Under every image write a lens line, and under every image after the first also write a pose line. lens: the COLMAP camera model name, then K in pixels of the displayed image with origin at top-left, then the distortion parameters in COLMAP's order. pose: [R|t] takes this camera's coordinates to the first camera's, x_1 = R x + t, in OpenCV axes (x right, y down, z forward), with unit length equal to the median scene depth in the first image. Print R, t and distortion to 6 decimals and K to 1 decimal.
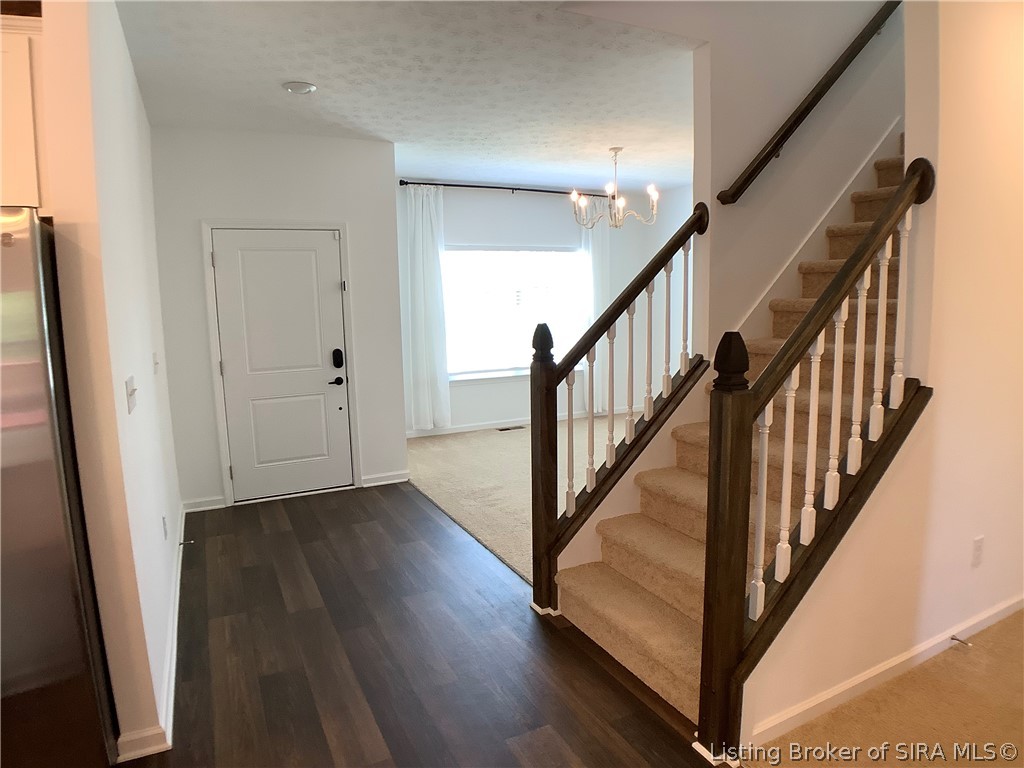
lens RADIAL K [[650.7, 0, 512.0], [0, 650.7, 384.0], [0, 0, 1]] dist [-0.060535, -0.022841]
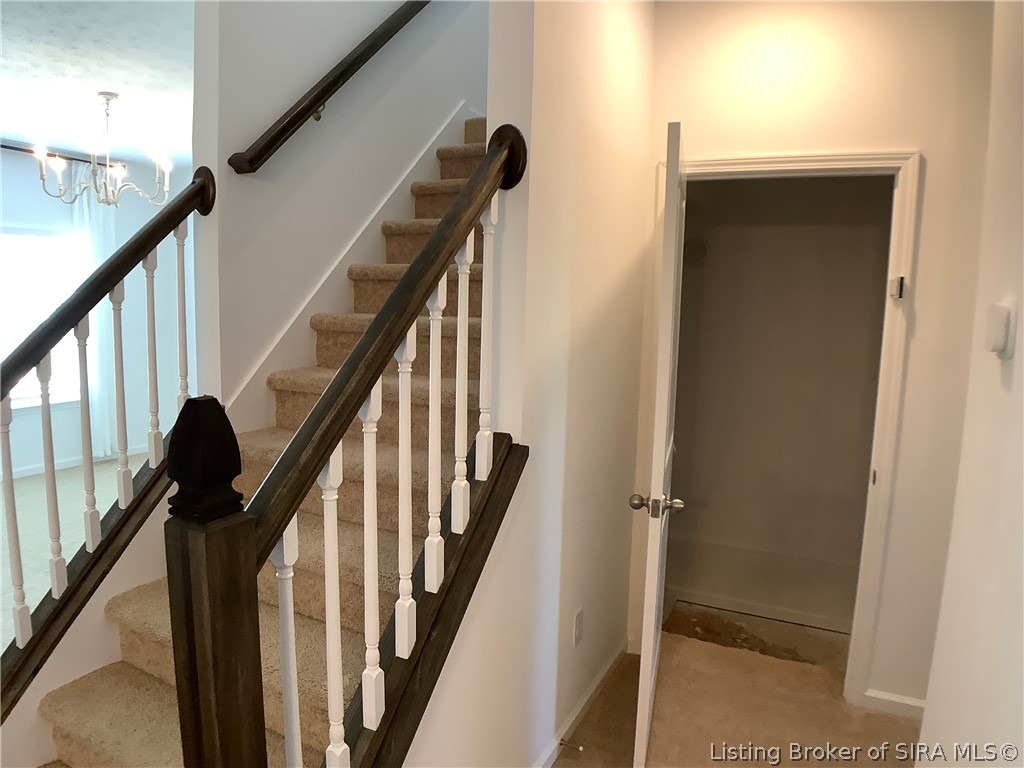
lens RADIAL K [[674.8, 0, 512.0], [0, 674.8, 384.0], [0, 0, 1]] dist [-0.065853, -0.023503]
pose [[0.803113, -0.036336, 0.594718, 0.189584], [0.041295, 0.999133, 0.005280, -0.069012], [-0.594394, 0.020318, 0.803917, 0.378279]]
